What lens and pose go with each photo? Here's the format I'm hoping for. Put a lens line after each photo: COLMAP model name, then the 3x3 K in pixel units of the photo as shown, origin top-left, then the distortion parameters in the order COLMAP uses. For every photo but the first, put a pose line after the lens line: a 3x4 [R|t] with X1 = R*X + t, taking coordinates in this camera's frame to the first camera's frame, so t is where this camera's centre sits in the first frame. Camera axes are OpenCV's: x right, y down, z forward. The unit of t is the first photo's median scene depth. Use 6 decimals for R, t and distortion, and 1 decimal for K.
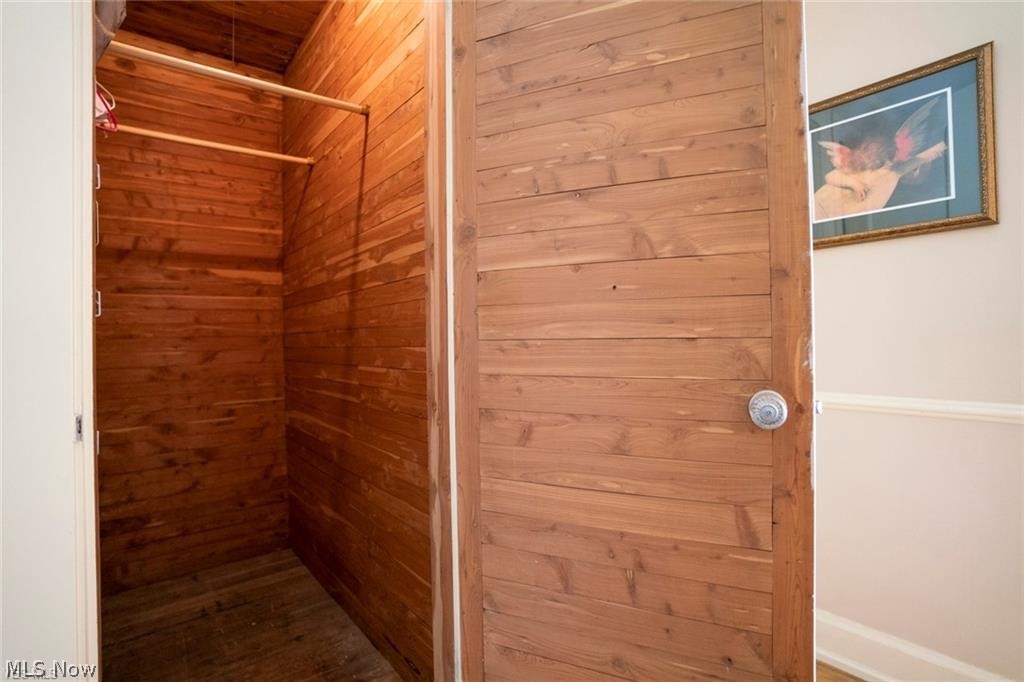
lens RADIAL K [[499.5, 0, 512.0], [0, 499.5, 341.0], [0, 0, 1]] dist [-0.086545, 0.042042]
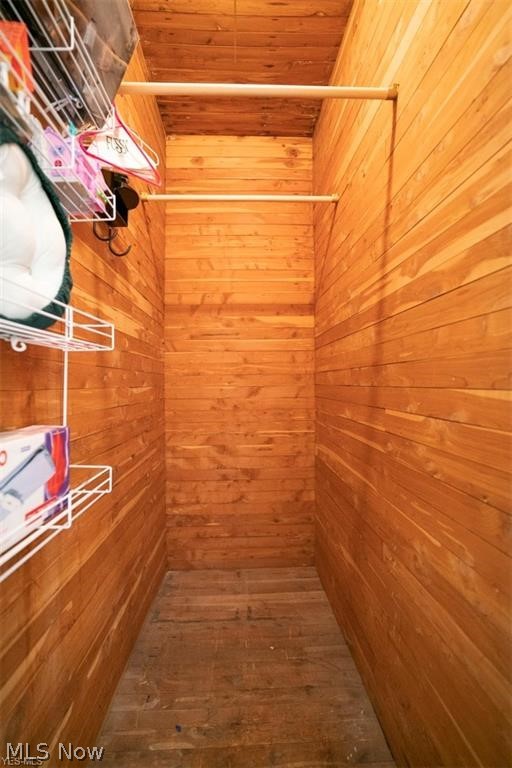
lens RADIAL K [[374.7, 0, 256.0], [0, 374.7, 384.0], [0, 0, 1]] dist [-0.086545, 0.042042]
pose [[0.808904, 0.018753, -0.587641, -0.093330], [-0.012097, 0.999810, 0.015254, 0.000608], [0.587816, -0.005230, 0.808978, 0.284890]]
